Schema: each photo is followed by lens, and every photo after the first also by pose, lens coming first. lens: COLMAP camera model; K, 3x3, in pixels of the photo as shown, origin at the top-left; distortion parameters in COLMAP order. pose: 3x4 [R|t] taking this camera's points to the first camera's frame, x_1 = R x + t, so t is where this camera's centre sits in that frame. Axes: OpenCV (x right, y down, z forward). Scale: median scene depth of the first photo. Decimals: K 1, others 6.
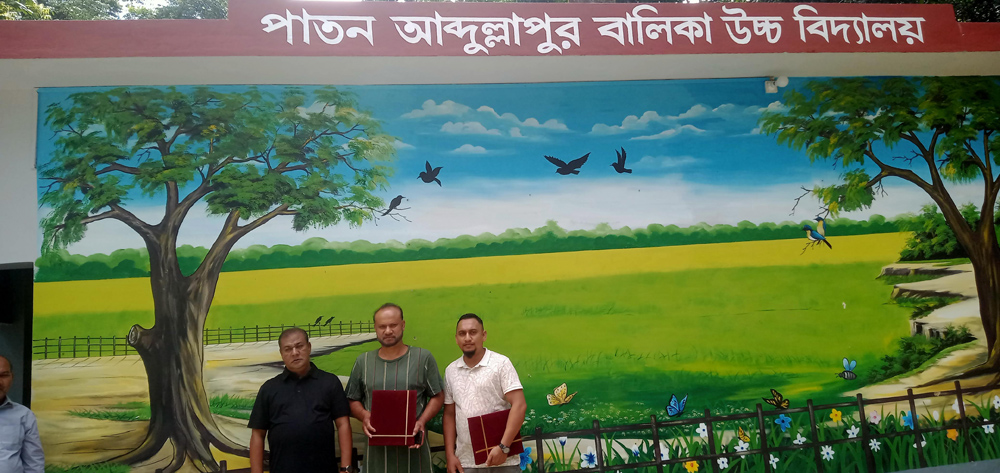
lens RADIAL K [[730.7, 0, 486.9], [0, 730.7, 246.6], [0, 0, 1]] dist [0.048405, -0.083391]
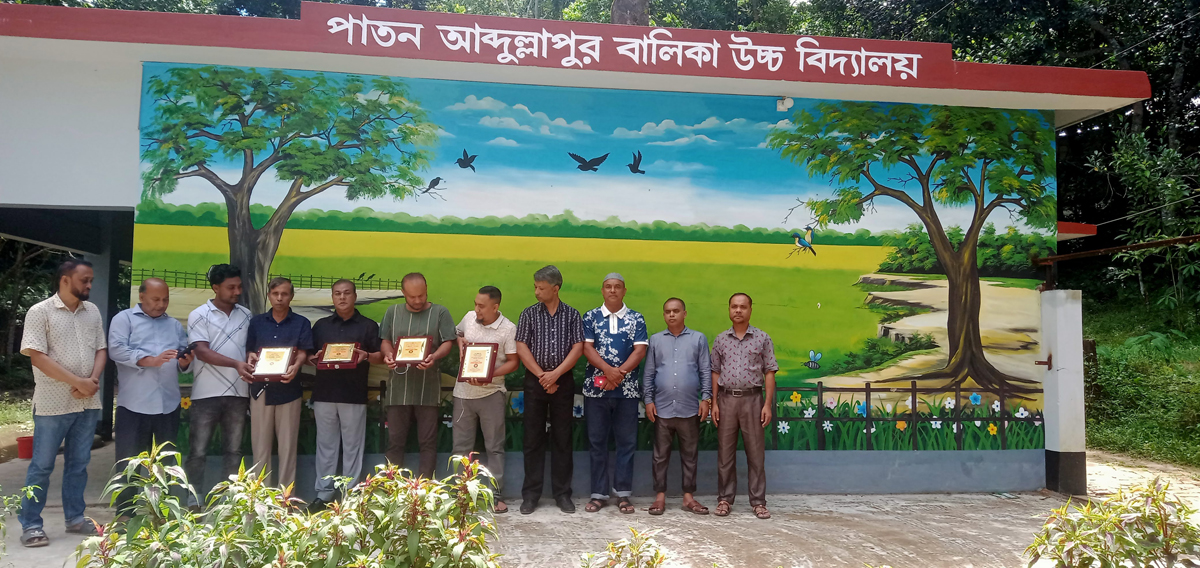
lens RADIAL K [[876.8, 0, 585.9], [0, 876.8, 307.8], [0, 0, 1]] dist [0.048405, -0.083391]
pose [[0.994869, 0.094108, -0.037149, 0.191437], [-0.089447, 0.989705, 0.111730, -0.041525], [0.047282, -0.107834, 0.993044, -0.419350]]
